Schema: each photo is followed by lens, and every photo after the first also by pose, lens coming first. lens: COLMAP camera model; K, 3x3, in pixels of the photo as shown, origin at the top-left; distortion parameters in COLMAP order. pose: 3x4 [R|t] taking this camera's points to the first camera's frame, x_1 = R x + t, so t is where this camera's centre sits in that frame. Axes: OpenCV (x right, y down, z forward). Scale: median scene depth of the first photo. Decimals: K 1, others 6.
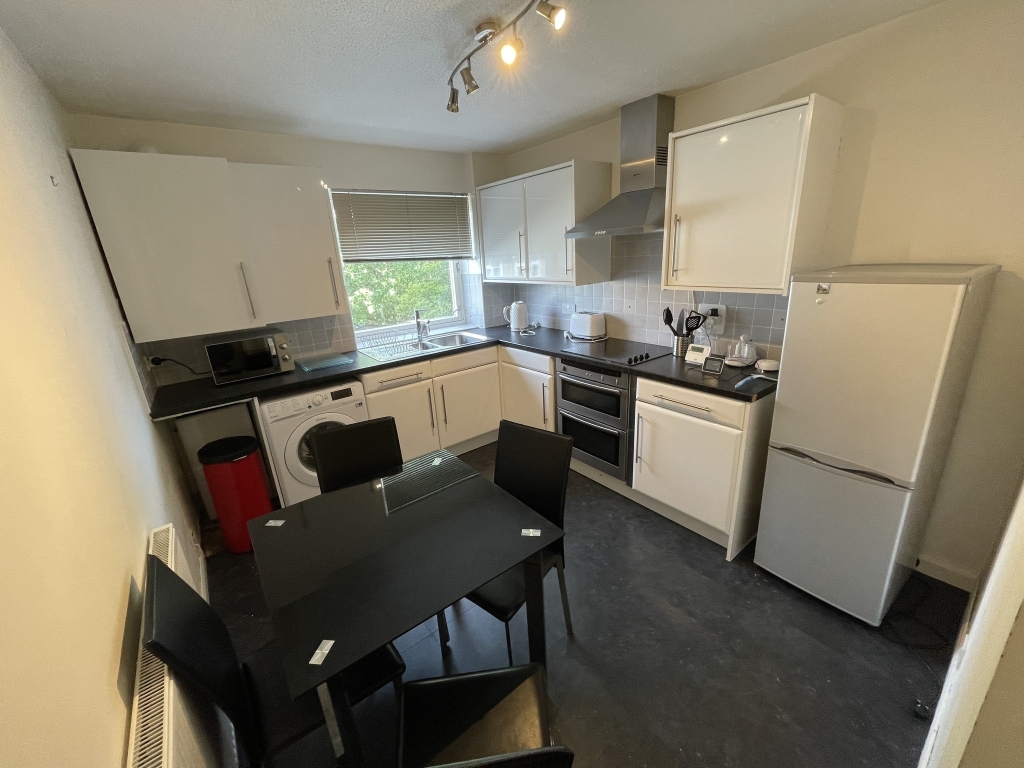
lens RADIAL K [[415.6, 0, 514.8], [0, 415.6, 383.6], [0, 0, 1]] dist [0.000620, 0.000152]
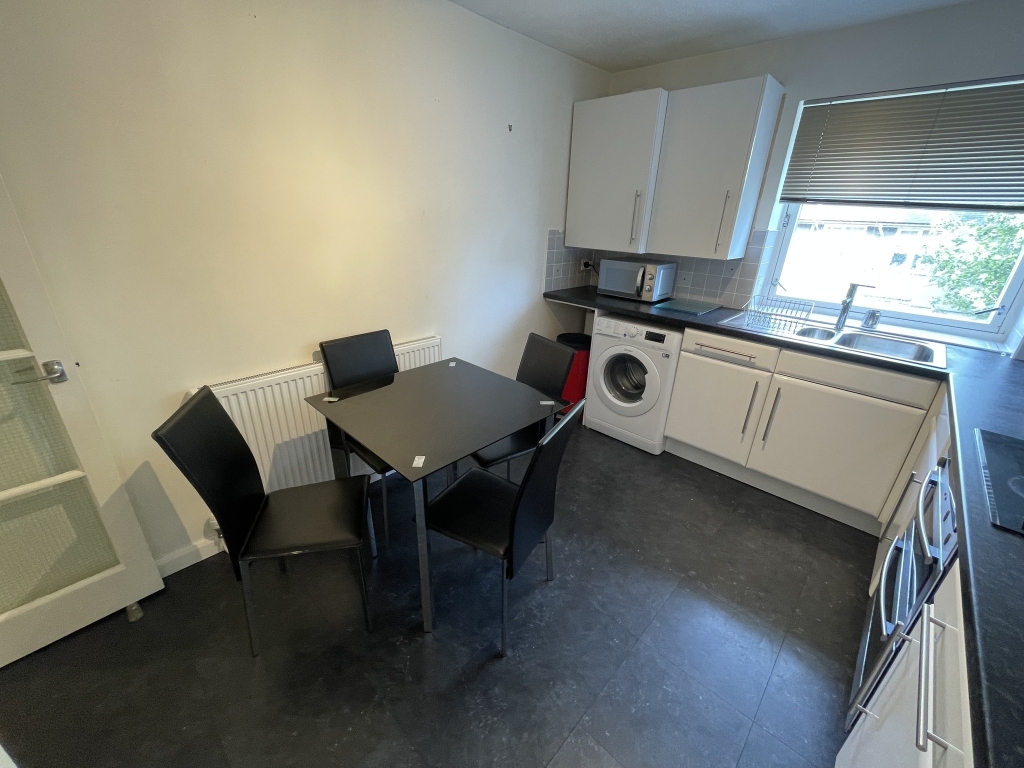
lens RADIAL K [[415.6, 0, 513.4], [0, 415.6, 383.6], [0, 0, 1]] dist [0.000620, 0.000152]
pose [[0.144134, 0.440378, -0.886167, 0.429422], [-0.338777, 0.863363, 0.373944, -0.127893], [0.929761, 0.246315, 0.273630, 0.441384]]
